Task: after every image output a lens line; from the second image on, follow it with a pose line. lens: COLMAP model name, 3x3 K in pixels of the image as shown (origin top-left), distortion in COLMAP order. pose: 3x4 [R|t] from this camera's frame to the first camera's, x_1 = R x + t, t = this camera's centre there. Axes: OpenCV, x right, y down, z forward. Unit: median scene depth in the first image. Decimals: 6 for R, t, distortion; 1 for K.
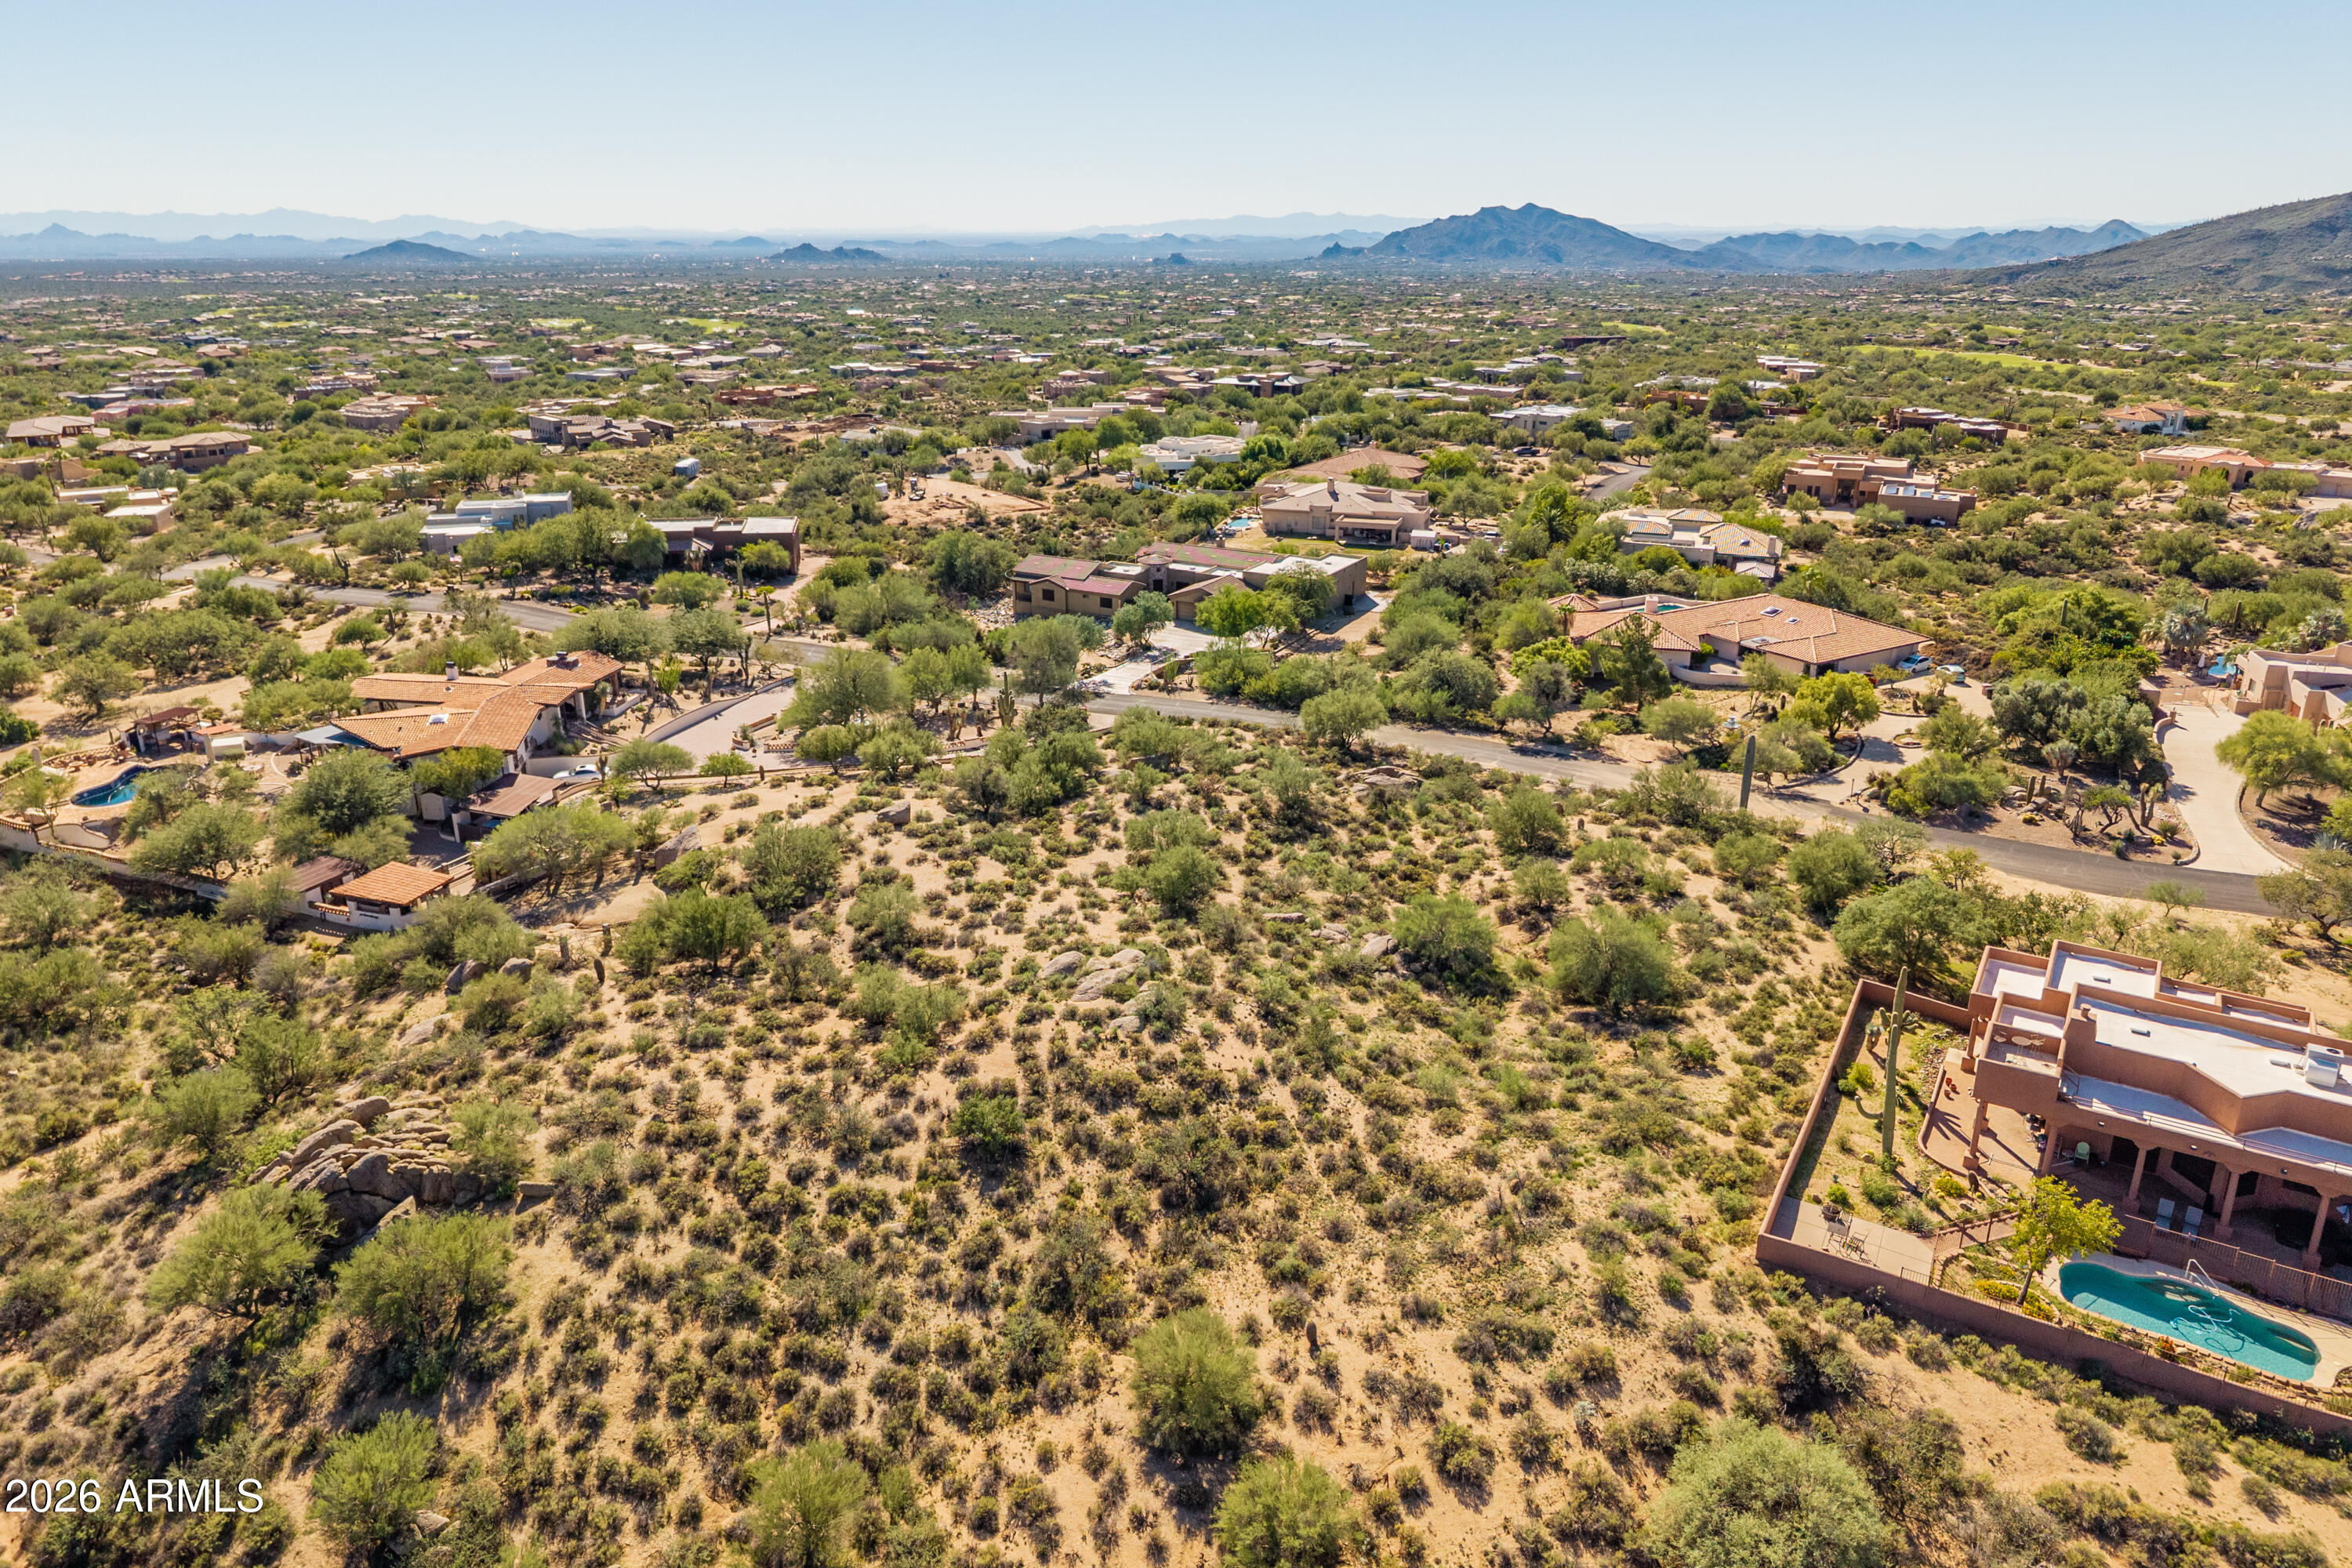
lens RADIAL K [[1575.7, 0, 1176.5], [0, 1575.7, 753.1], [0, 0, 1]] dist [0.009098, -0.005412]
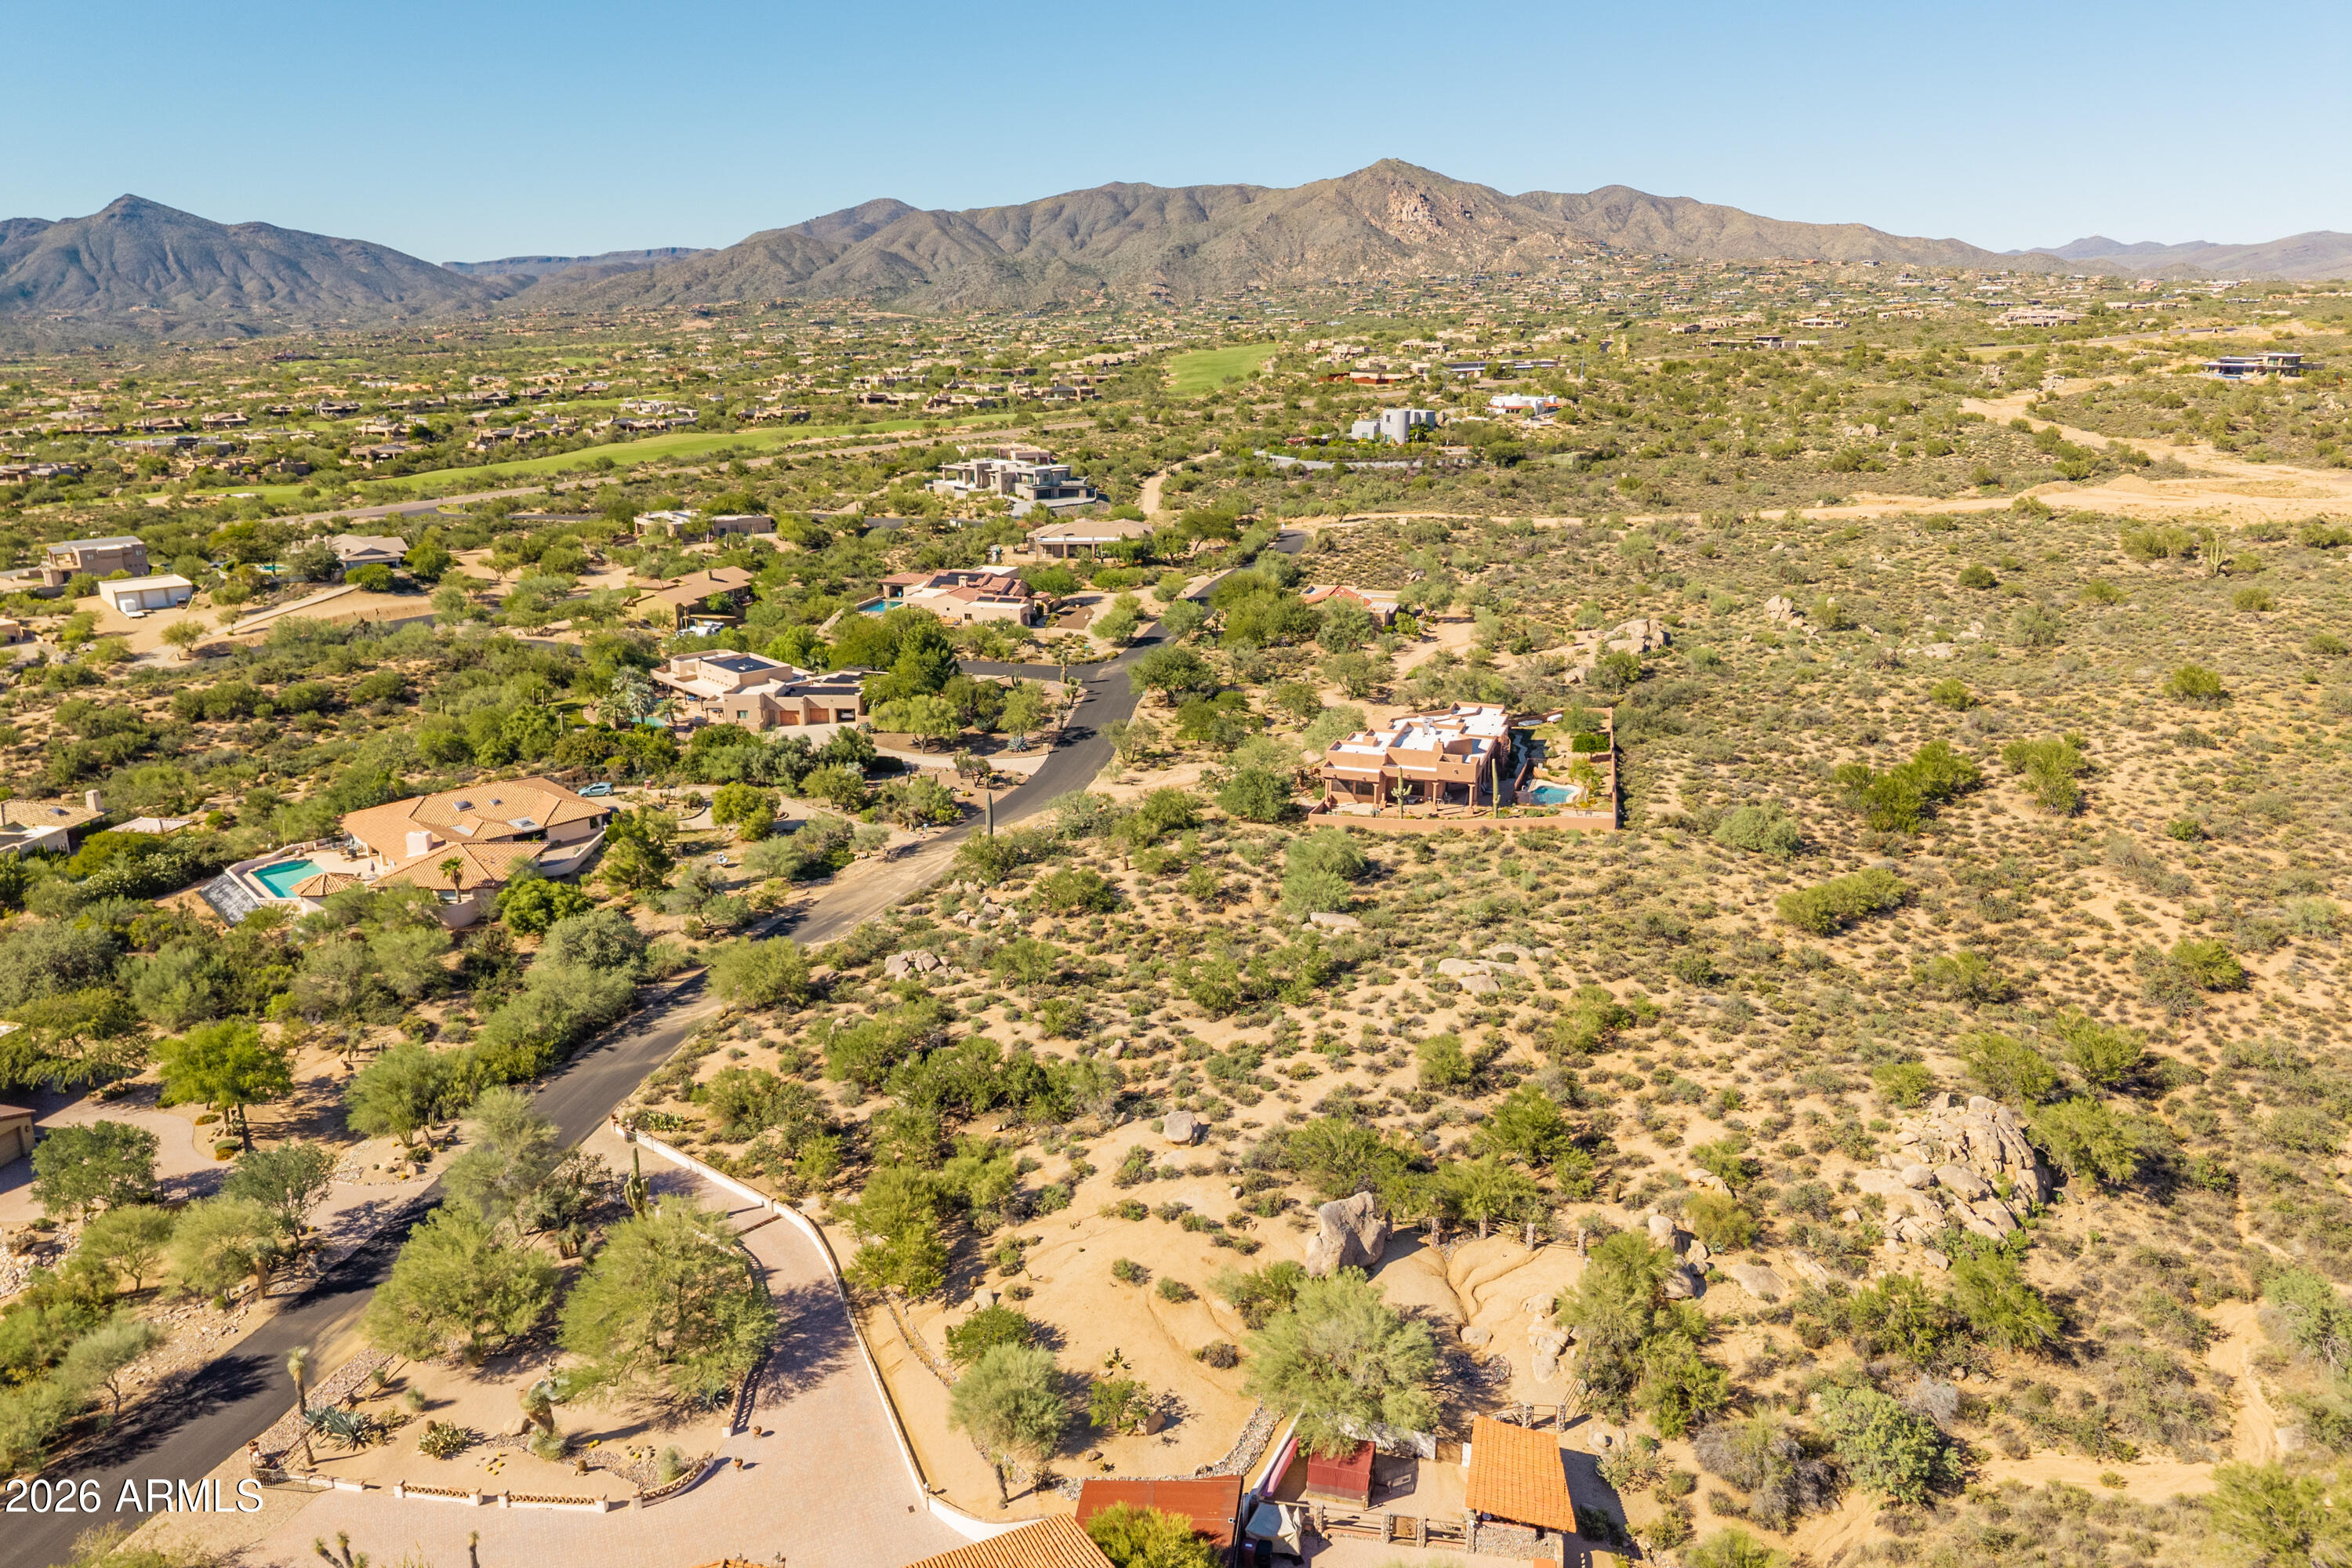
lens RADIAL K [[1577.5, 0, 1176.1], [0, 1577.5, 746.7], [0, 0, 1]] dist [0.015756, -0.013286]
pose [[-0.229623, -0.261528, 0.937484, -1.662092], [0.319015, 0.889786, 0.326359, -0.777977], [-0.919512, 0.374011, -0.120884, 1.769041]]
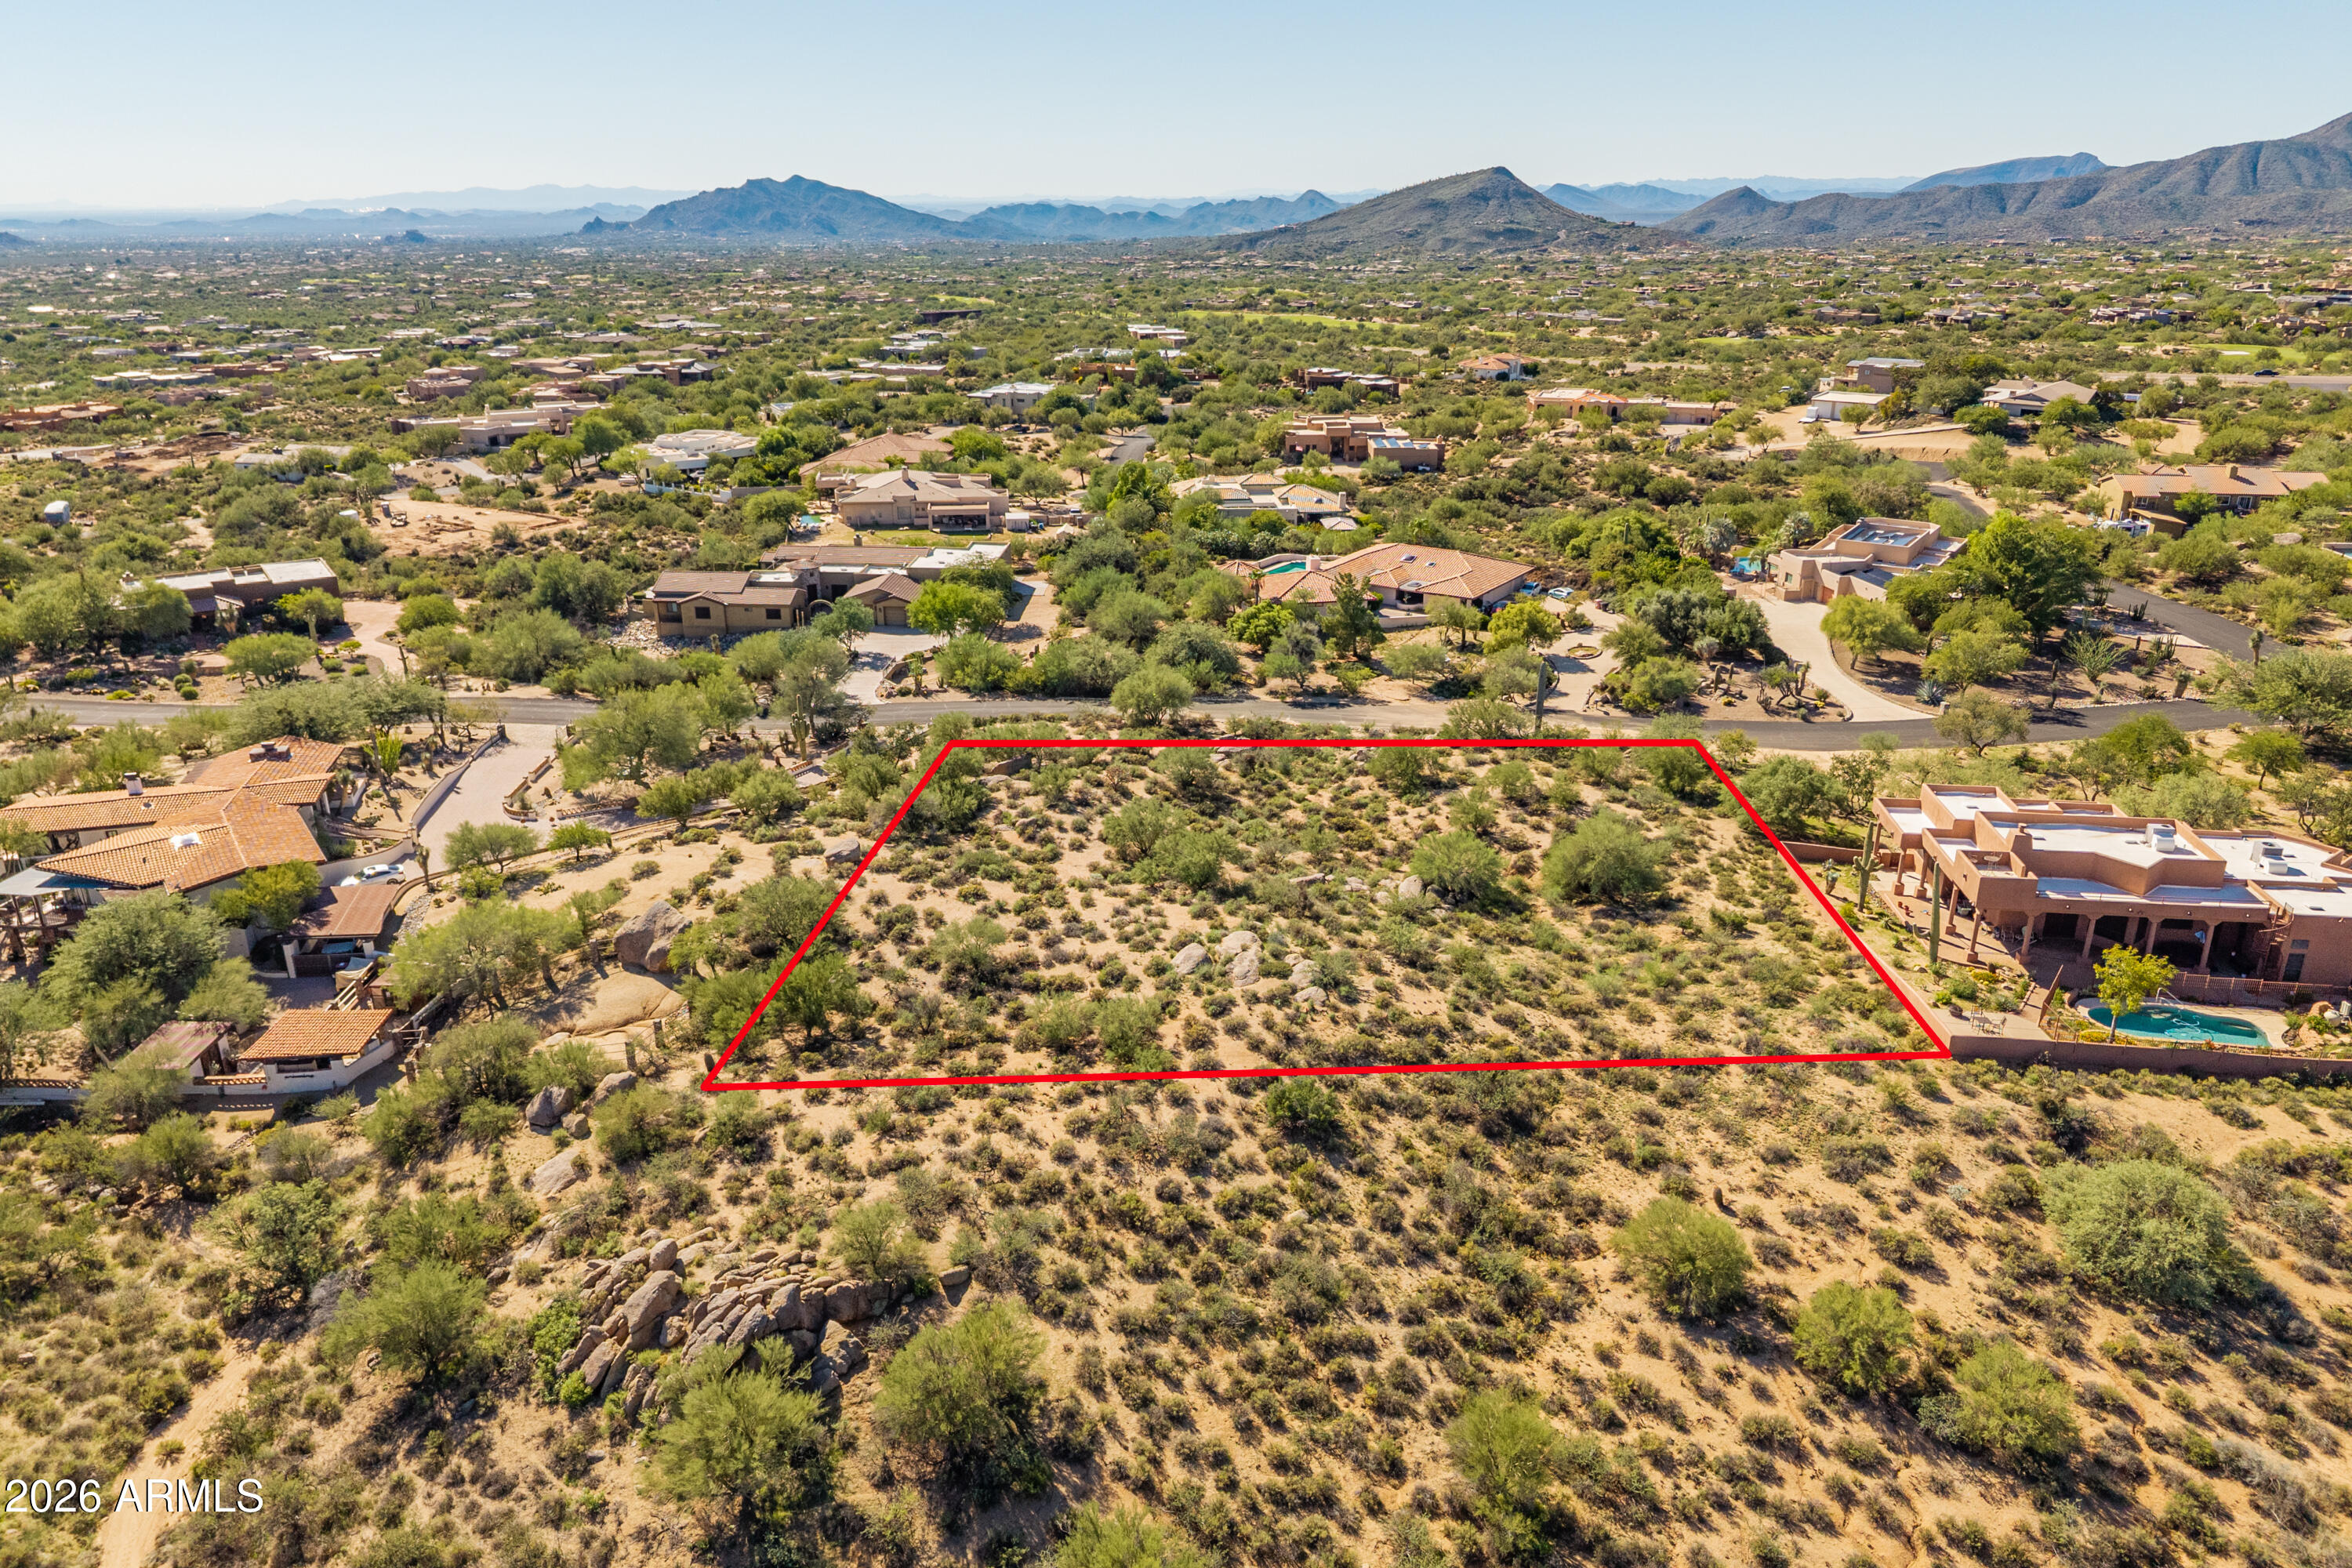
lens RADIAL K [[1575.7, 0, 1176.5], [0, 1575.7, 753.1], [0, 0, 1]] dist [0.009098, -0.005412]
pose [[0.906794, -0.146026, 0.395475, -0.626729], [0.139616, 0.989177, 0.045118, -0.062785], [-0.397783, 0.014301, 0.917368, 0.067383]]
